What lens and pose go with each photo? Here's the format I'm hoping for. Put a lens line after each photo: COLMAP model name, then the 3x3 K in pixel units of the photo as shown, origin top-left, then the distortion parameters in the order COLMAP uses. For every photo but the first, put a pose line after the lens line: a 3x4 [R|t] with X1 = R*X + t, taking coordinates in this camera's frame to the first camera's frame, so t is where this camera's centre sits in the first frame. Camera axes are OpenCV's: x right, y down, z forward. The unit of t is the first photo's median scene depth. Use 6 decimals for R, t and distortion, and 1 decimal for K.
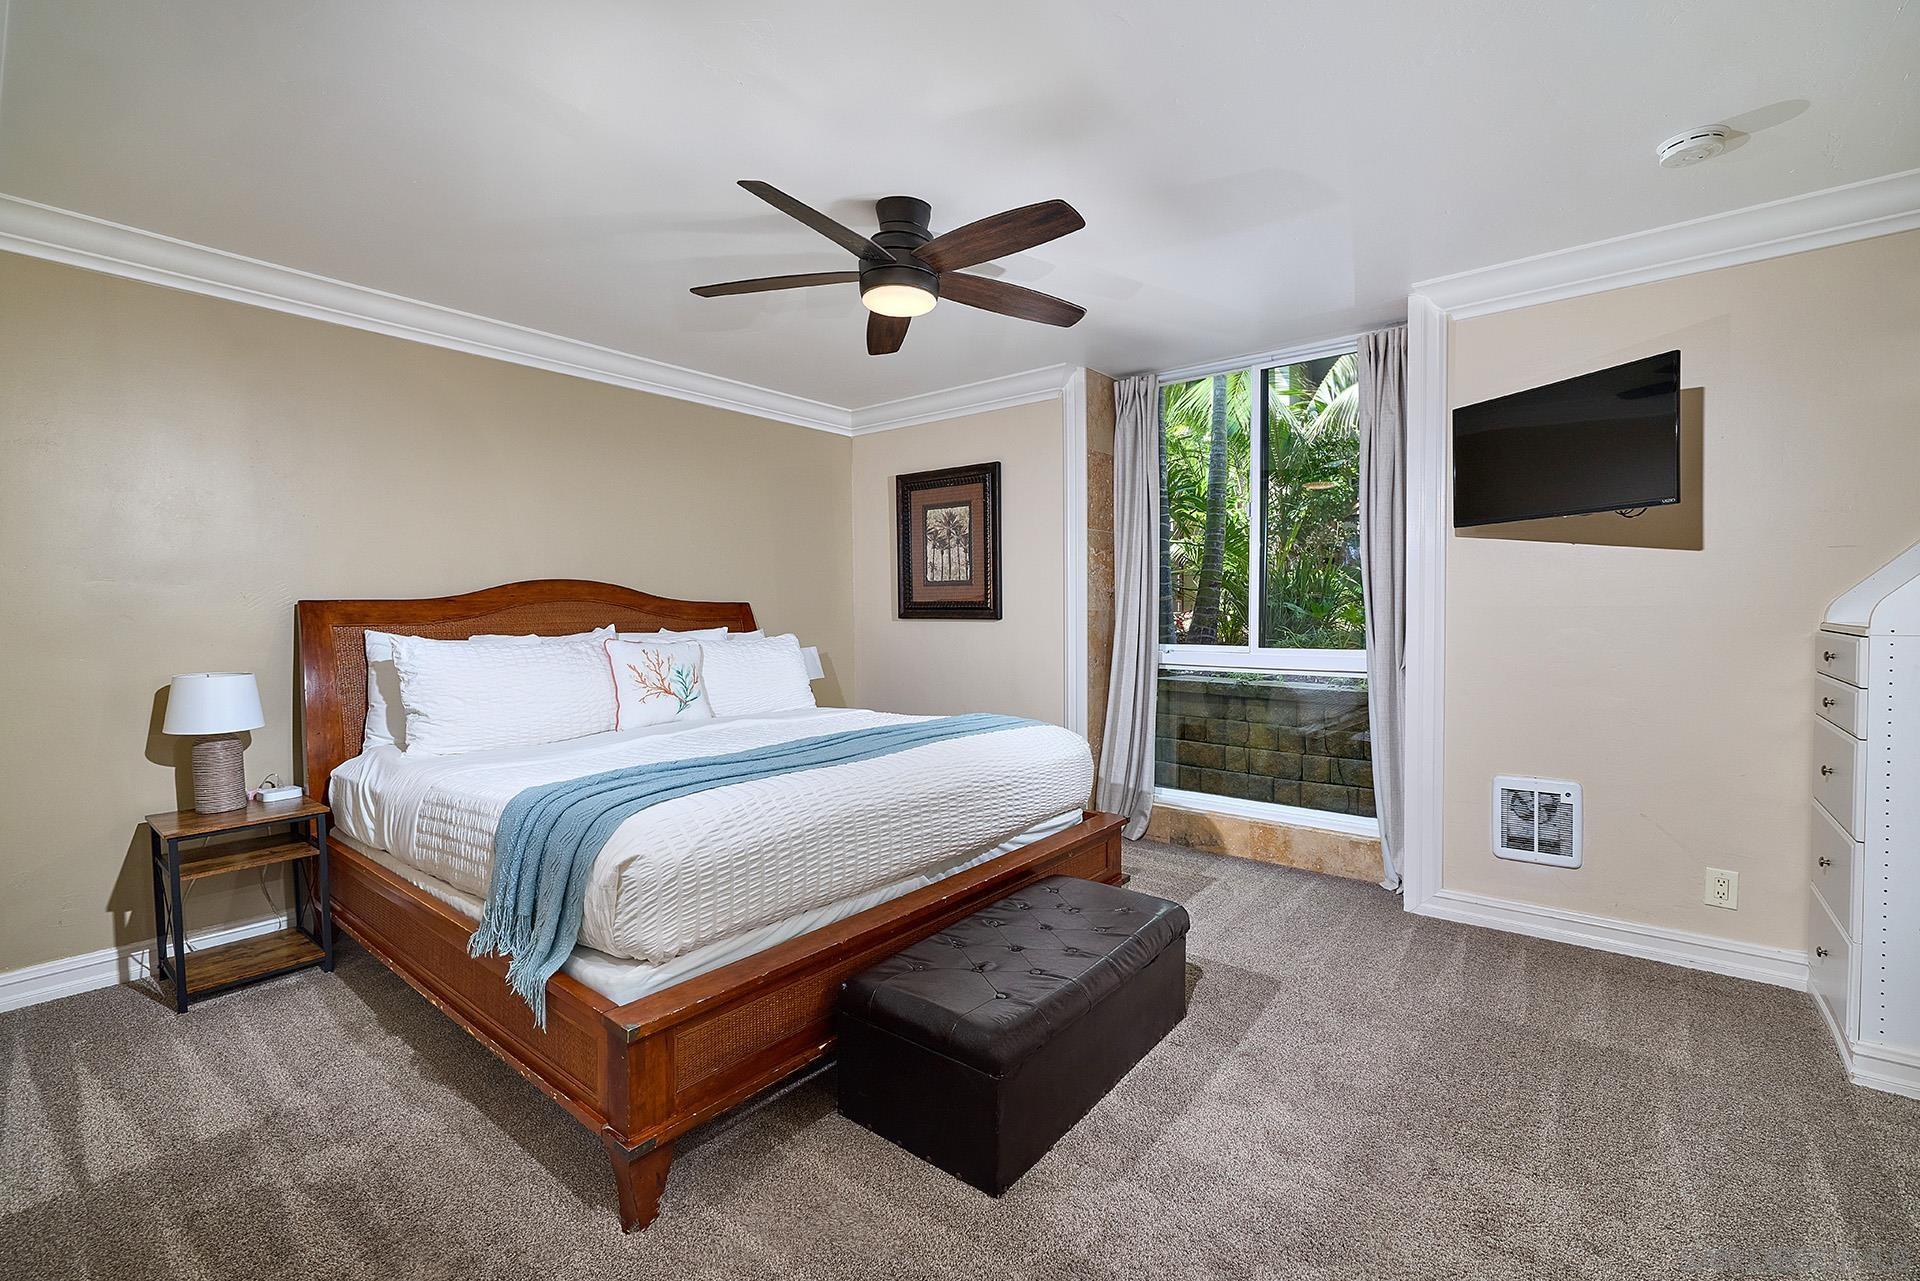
lens RADIAL K [[824.8, 0, 957.4], [0, 824.8, 631.5], [0, 0, 1]] dist [-0.001442, 0.000327]
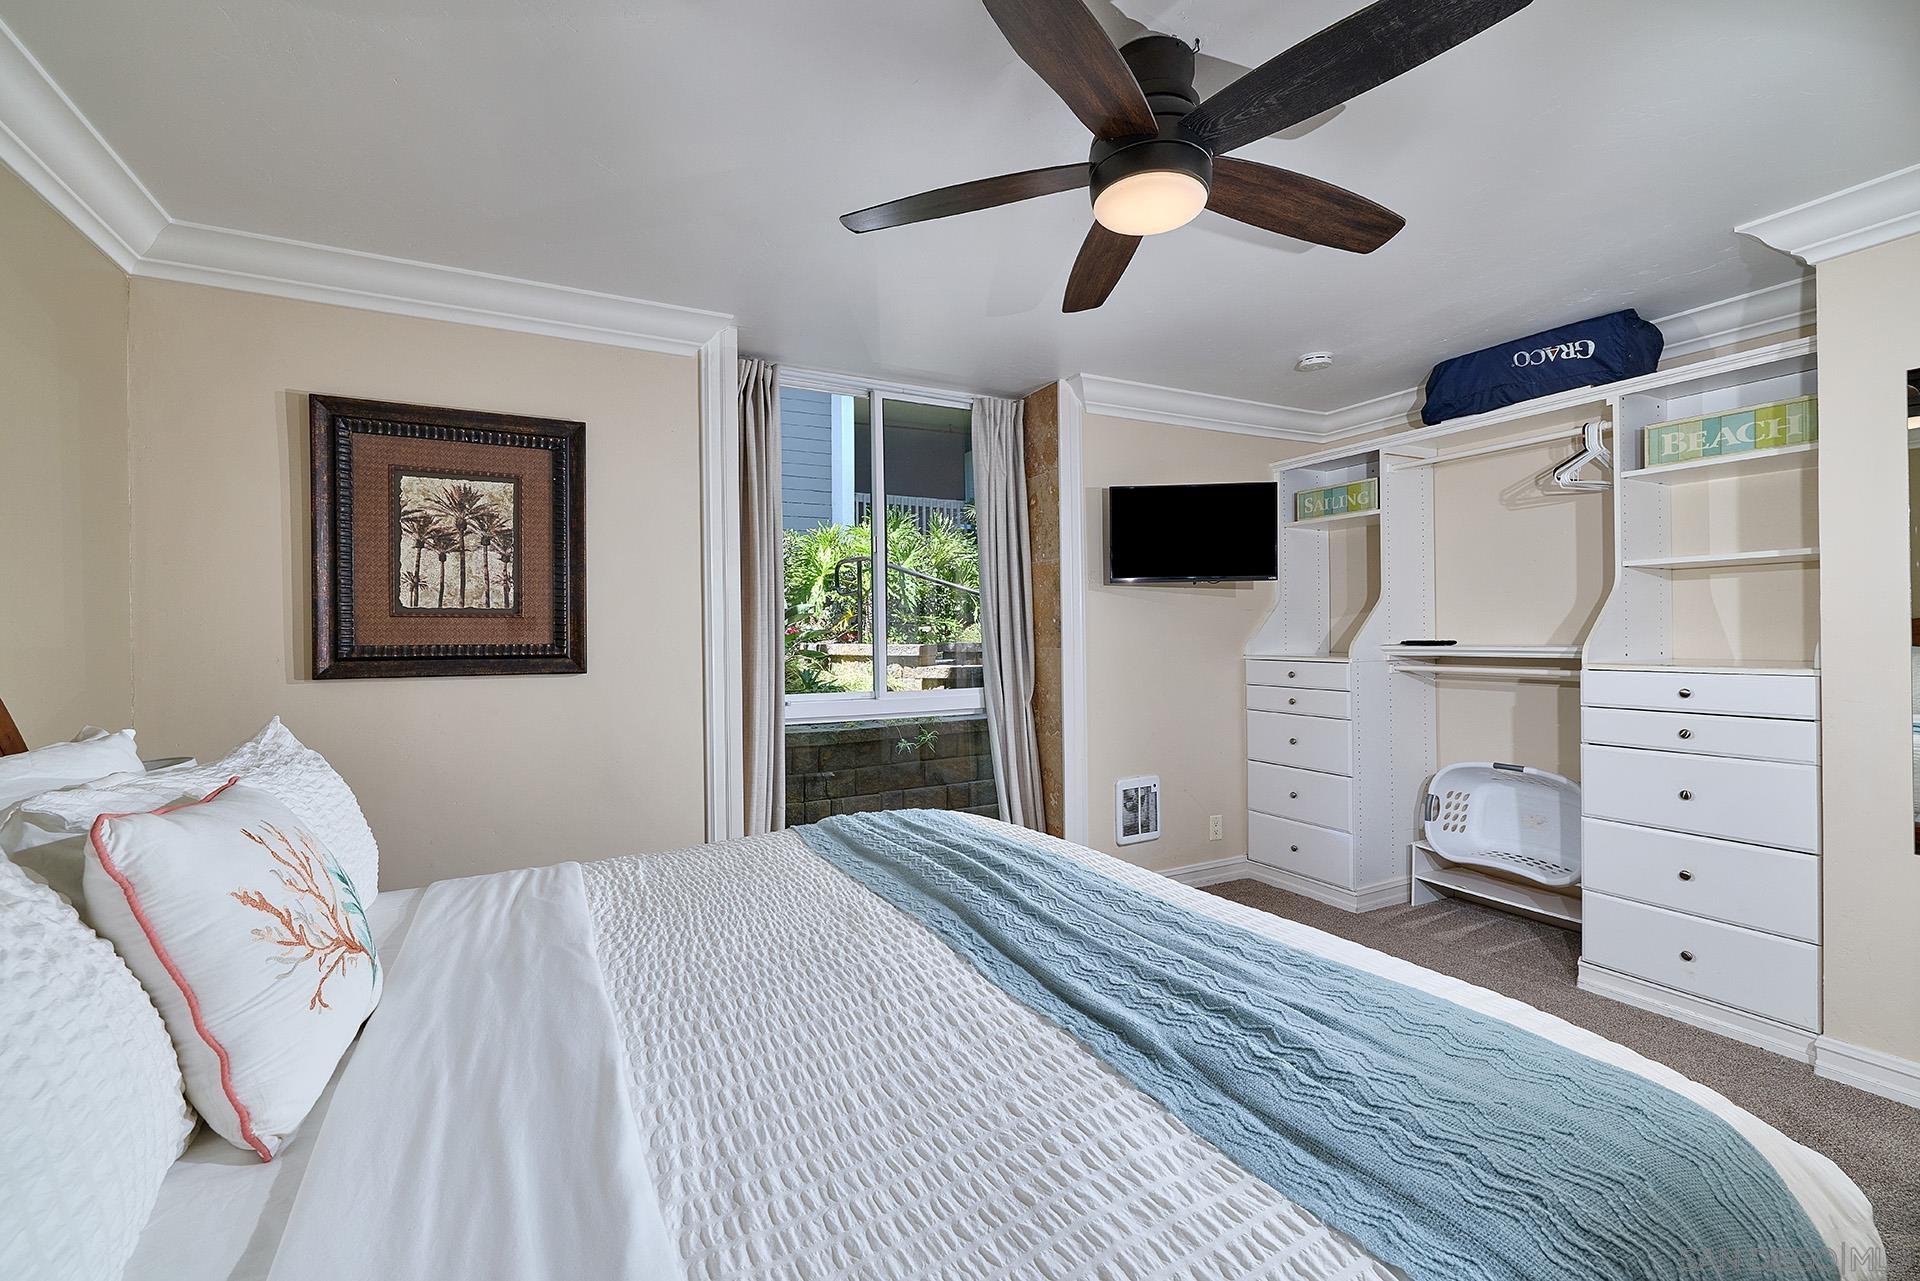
lens RADIAL K [[824.8, 0, 958.7], [0, 824.8, 640.3], [0, 0, 1]] dist [-0.001442, 0.000327]
pose [[0.399409, -0.005719, 0.916755, -0.393402], [0.031364, 0.999480, -0.007429, -0.025403], [-0.916236, 0.031720, 0.399381, 0.468992]]
